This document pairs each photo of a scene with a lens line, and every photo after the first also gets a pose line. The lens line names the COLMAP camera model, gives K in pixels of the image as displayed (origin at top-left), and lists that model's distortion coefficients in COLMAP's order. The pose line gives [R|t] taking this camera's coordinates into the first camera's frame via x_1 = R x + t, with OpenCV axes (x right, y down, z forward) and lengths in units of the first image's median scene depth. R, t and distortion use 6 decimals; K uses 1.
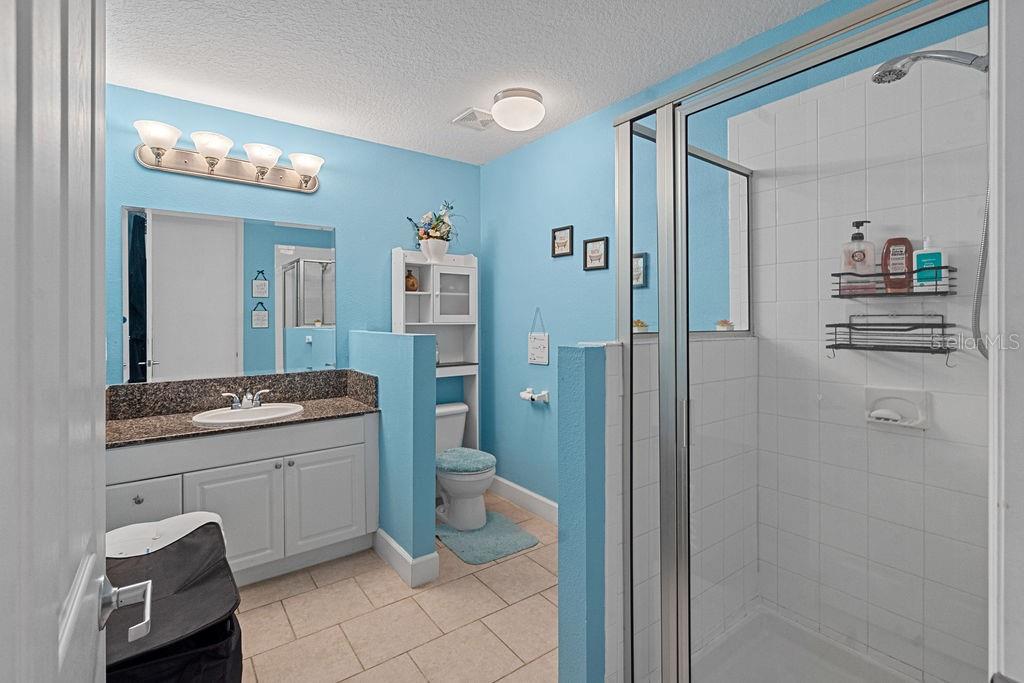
lens RADIAL K [[467.2, 0, 505.5], [0, 467.2, 319.3], [0, 0, 1]] dist [-0.001188, 0.000216]
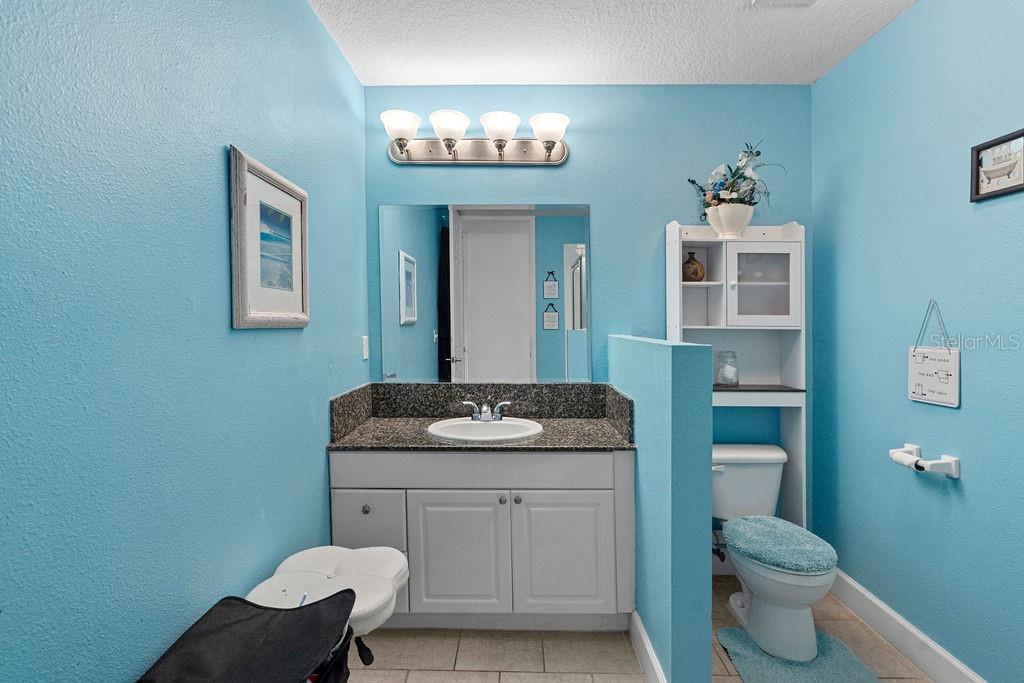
lens RADIAL K [[467.2, 0, 505.5], [0, 467.2, 319.3], [0, 0, 1]] dist [-0.001188, 0.000216]
pose [[0.791981, 0.004372, -0.610530, 0.007009], [-0.007713, 0.999966, -0.002845, 0.001771], [0.610497, 0.006962, 0.791988, 0.262825]]
